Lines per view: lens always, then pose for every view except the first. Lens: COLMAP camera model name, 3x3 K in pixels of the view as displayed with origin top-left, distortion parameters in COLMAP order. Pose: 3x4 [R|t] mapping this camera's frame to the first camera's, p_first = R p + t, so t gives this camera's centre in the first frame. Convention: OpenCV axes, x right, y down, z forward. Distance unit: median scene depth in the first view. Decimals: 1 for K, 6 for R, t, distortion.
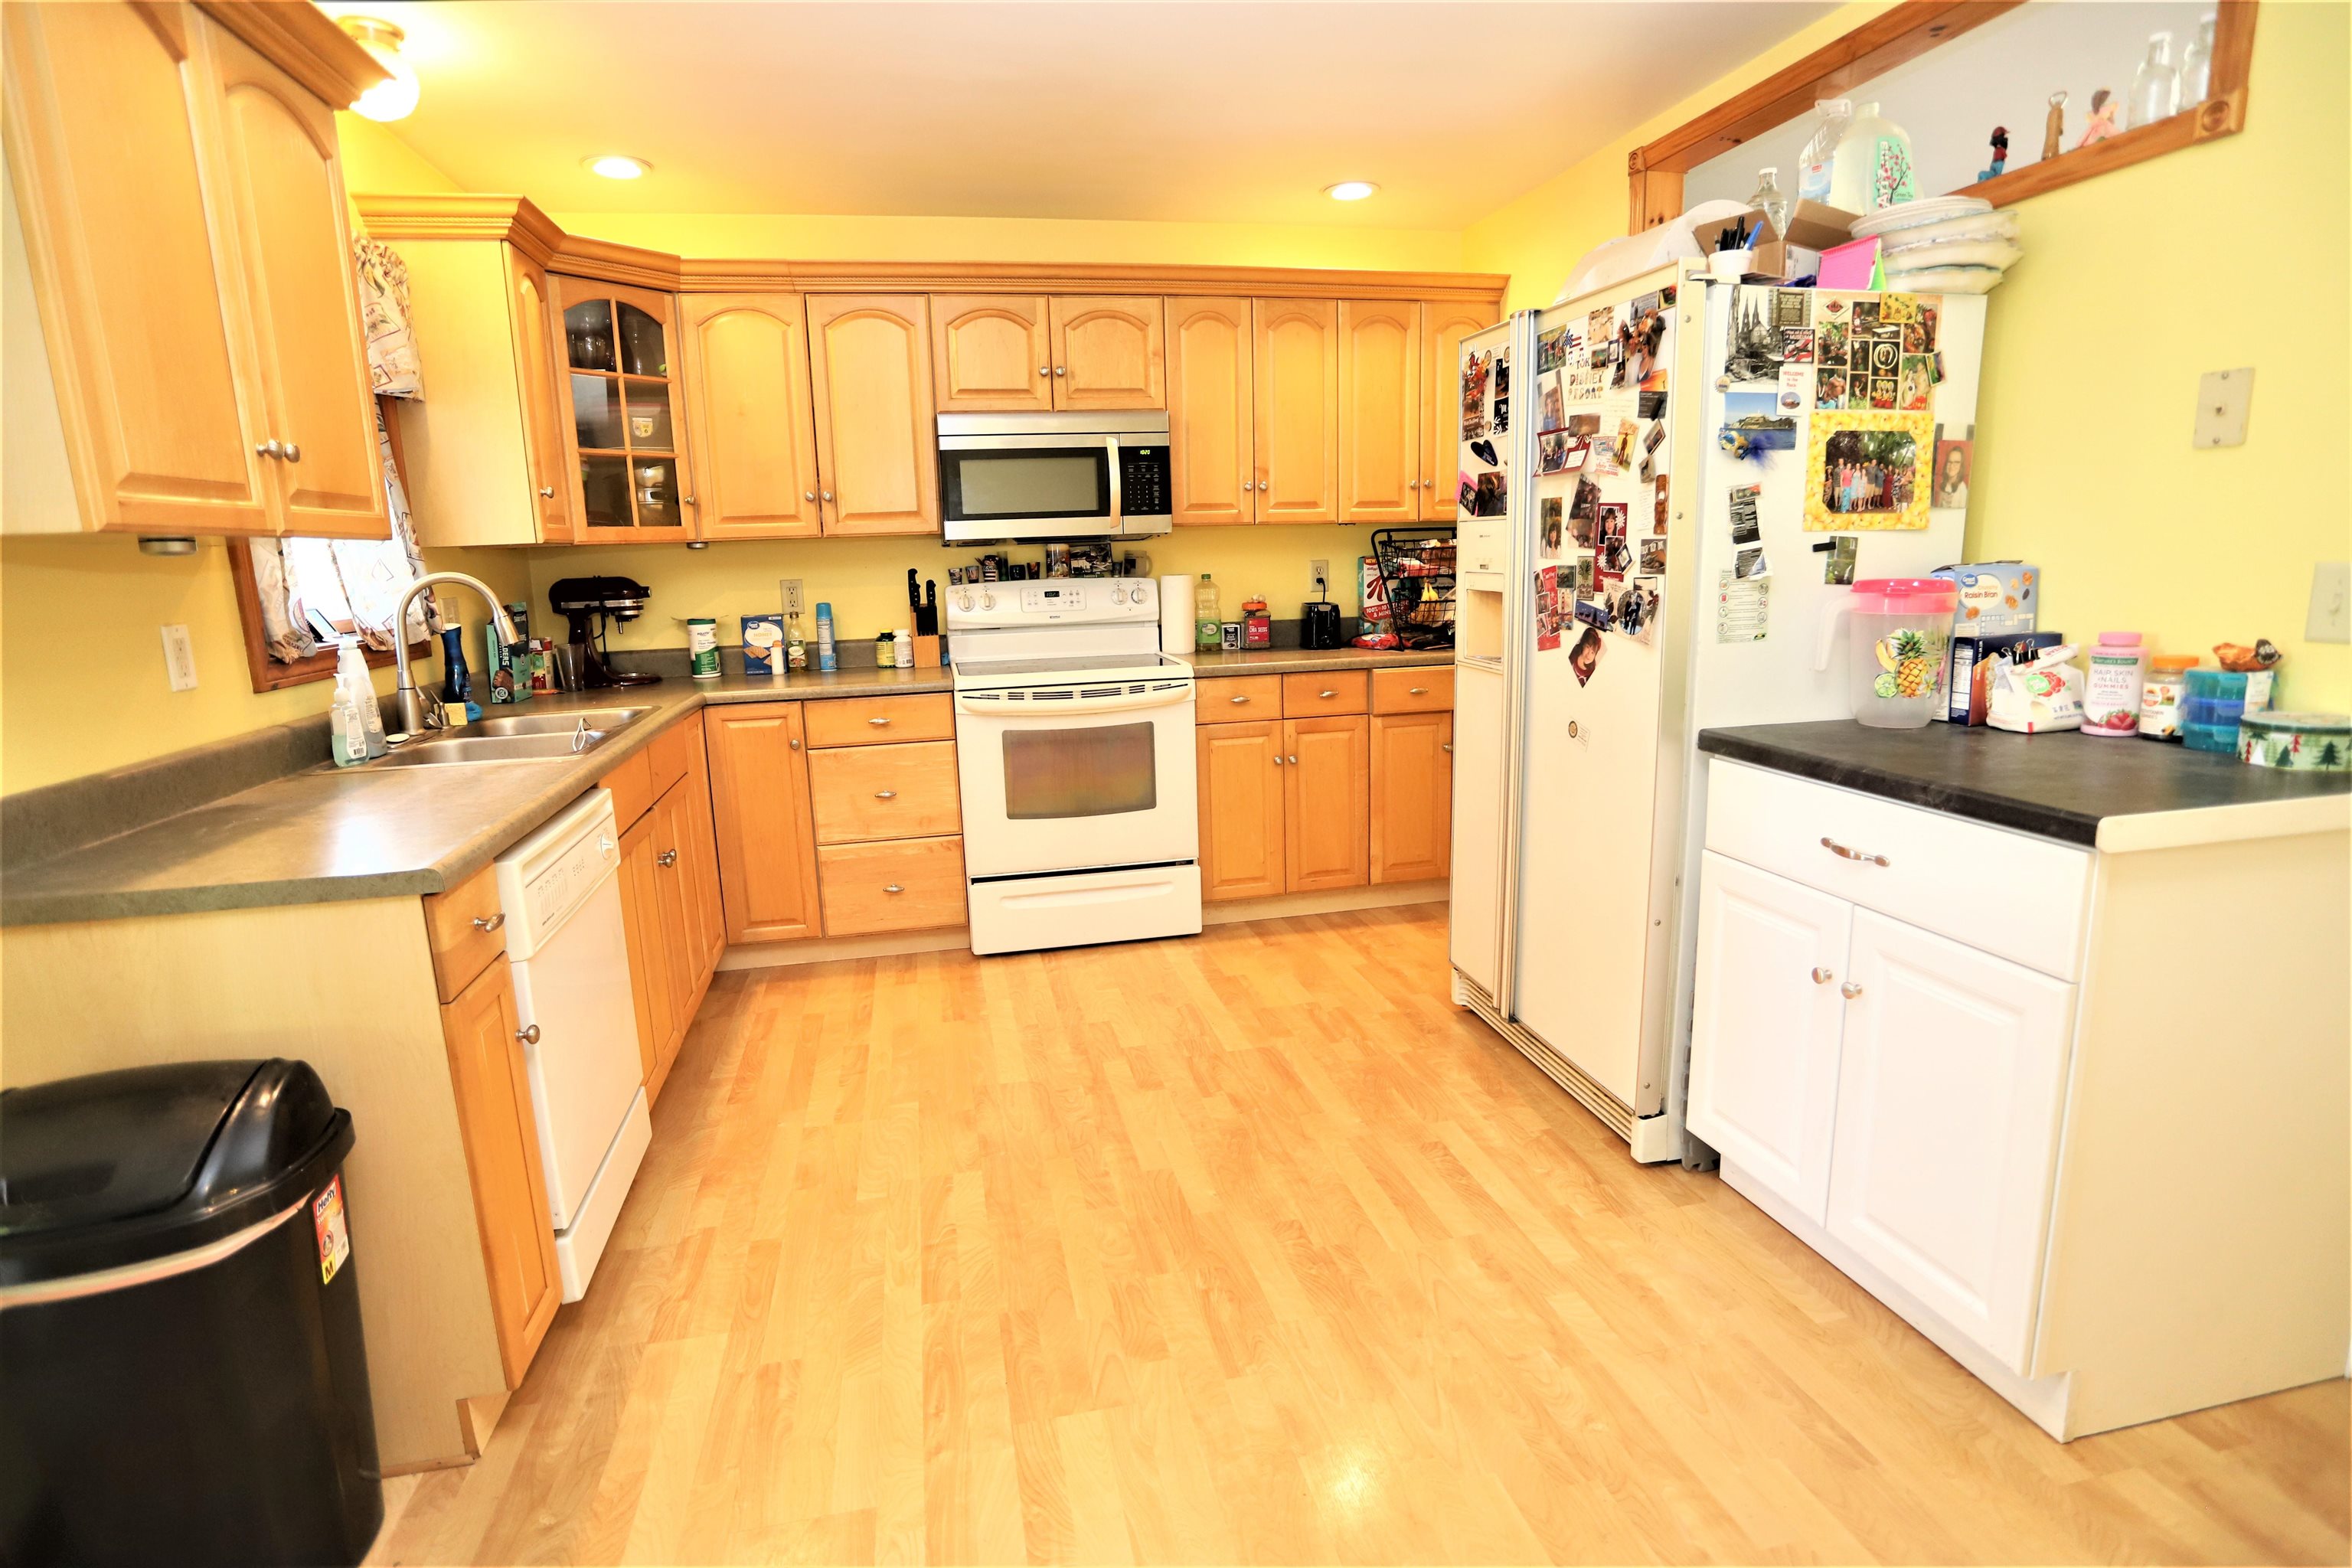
lens RADIAL K [[1171.8, 0, 1187.6], [0, 1171.8, 781.4], [0, 0, 1]] dist [-0.076167, 0.035877]
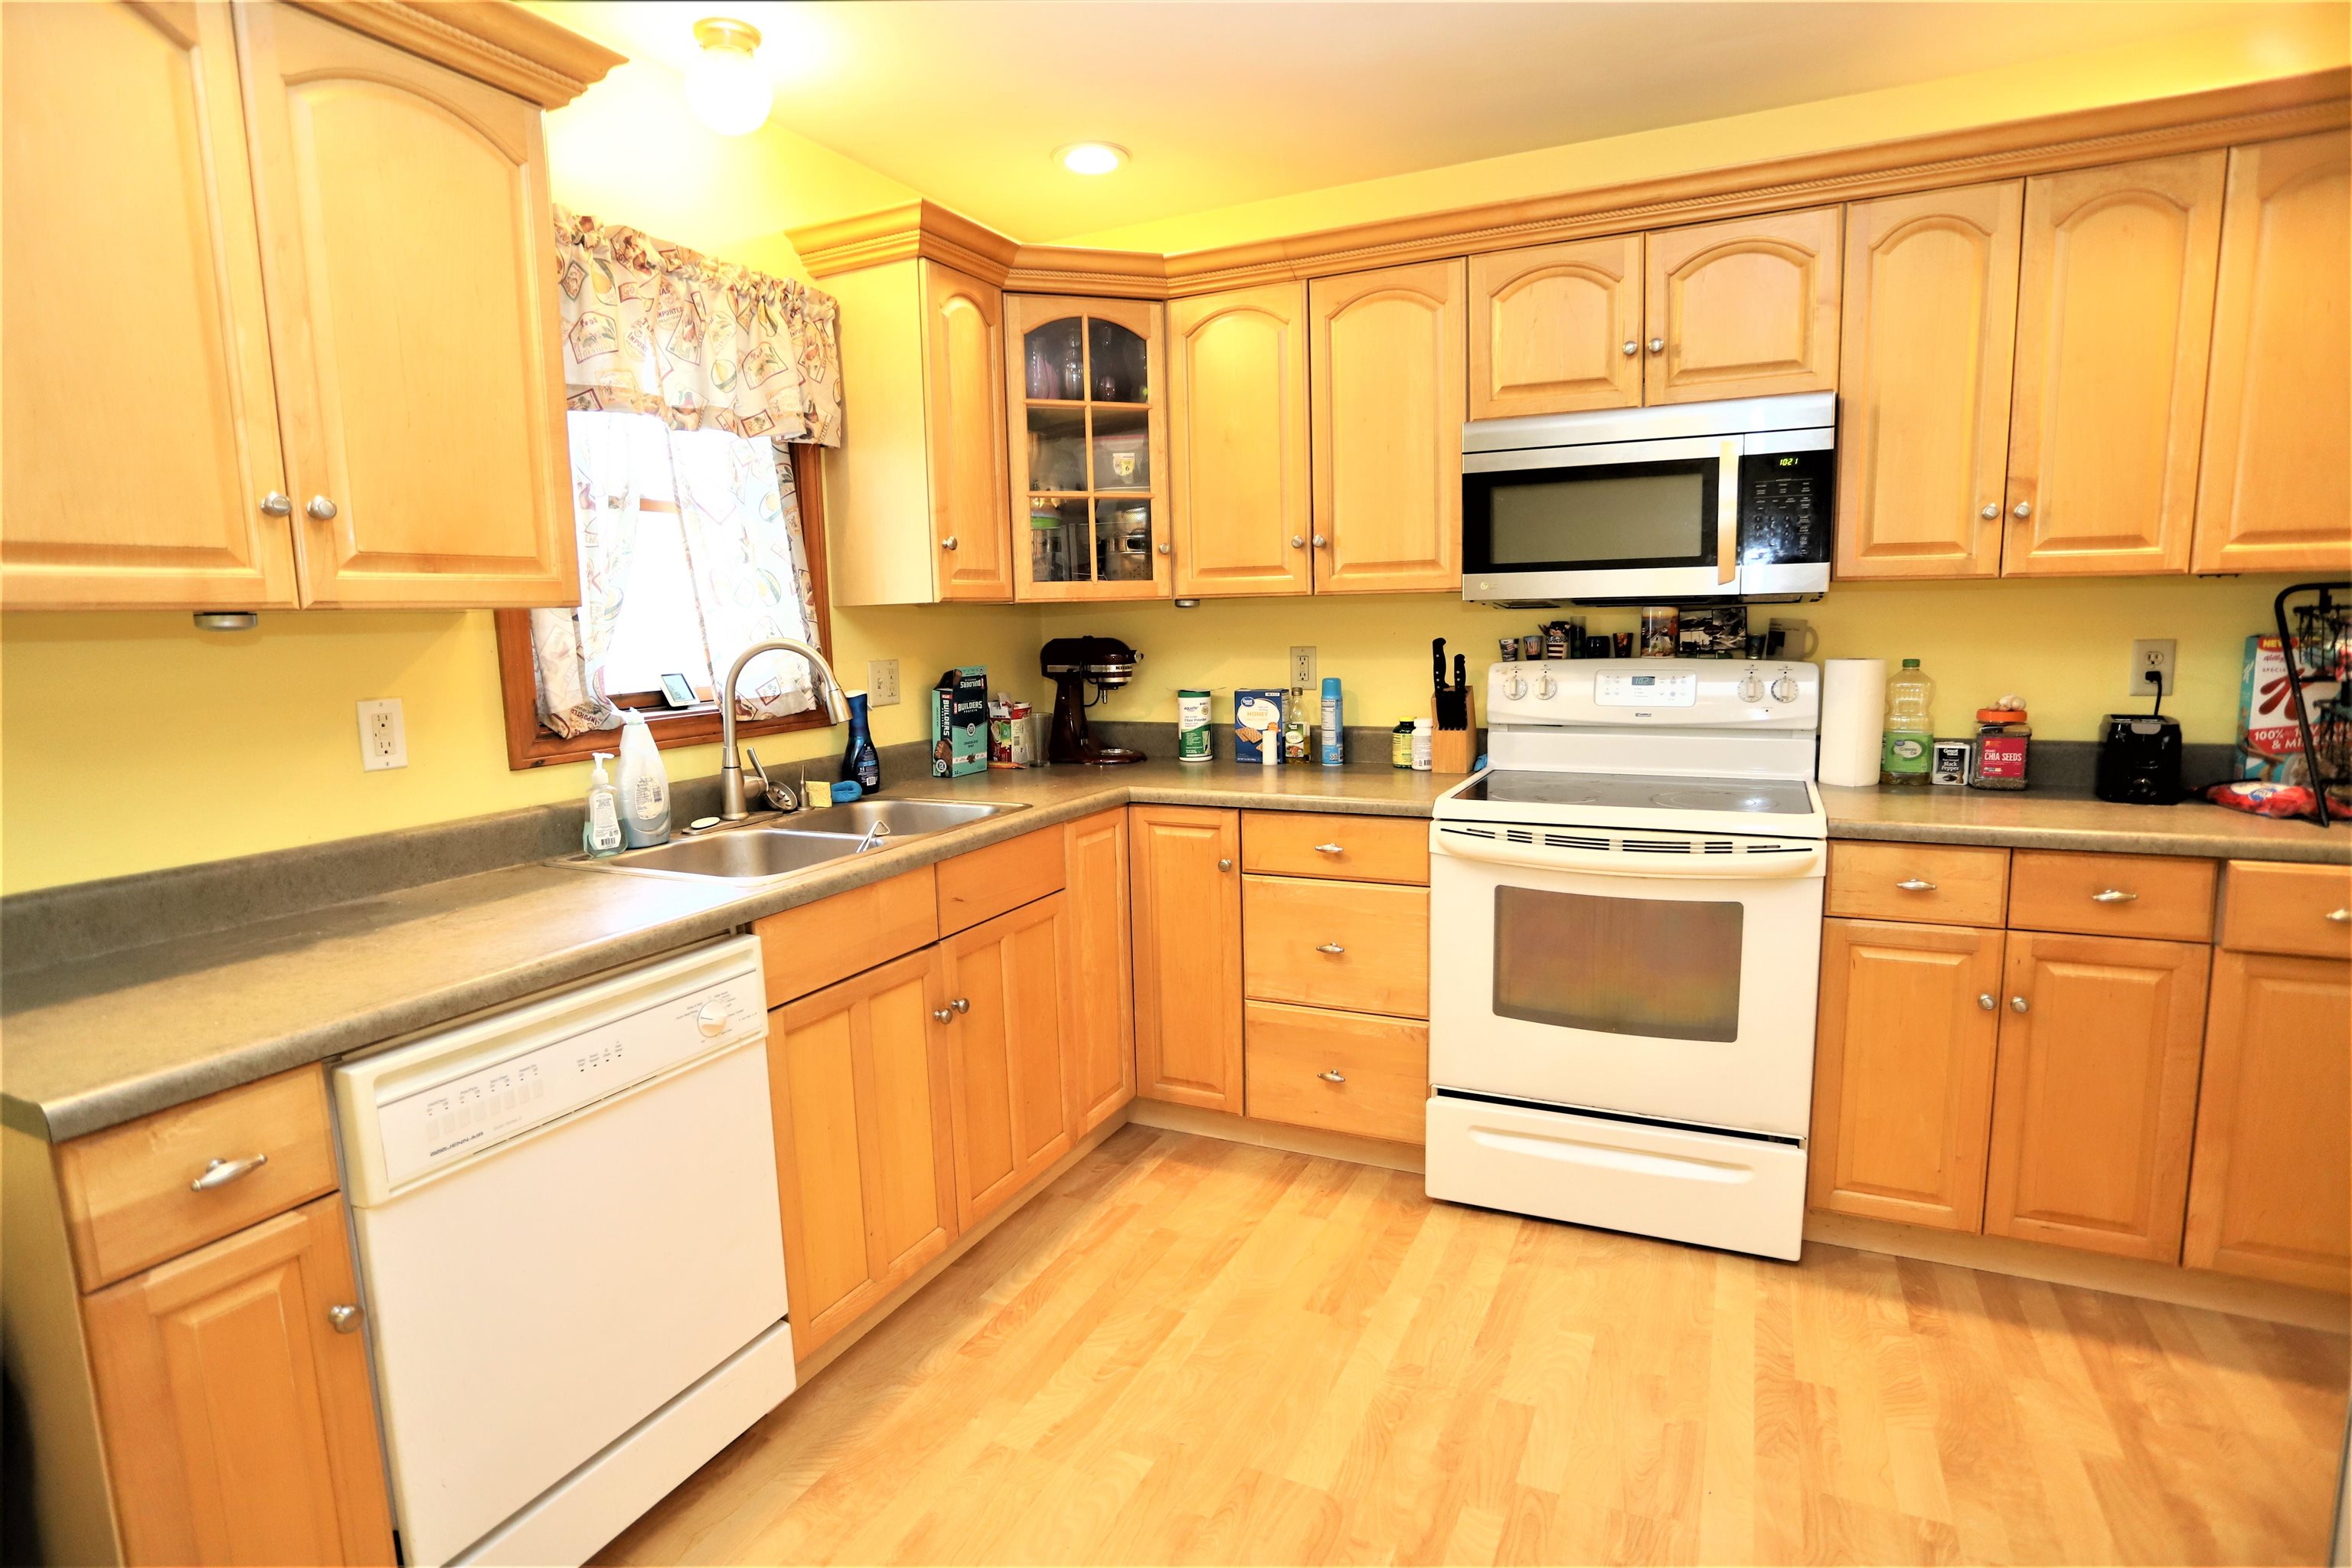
lens RADIAL K [[1171.8, 0, 1187.6], [0, 1171.8, 781.4], [0, 0, 1]] dist [-0.076167, 0.035877]
pose [[0.783391, 0.096258, -0.614030, 0.103450], [-0.120575, 0.992703, 0.001788, -0.078718], [0.609721, 0.072636, 0.789281, 0.344753]]
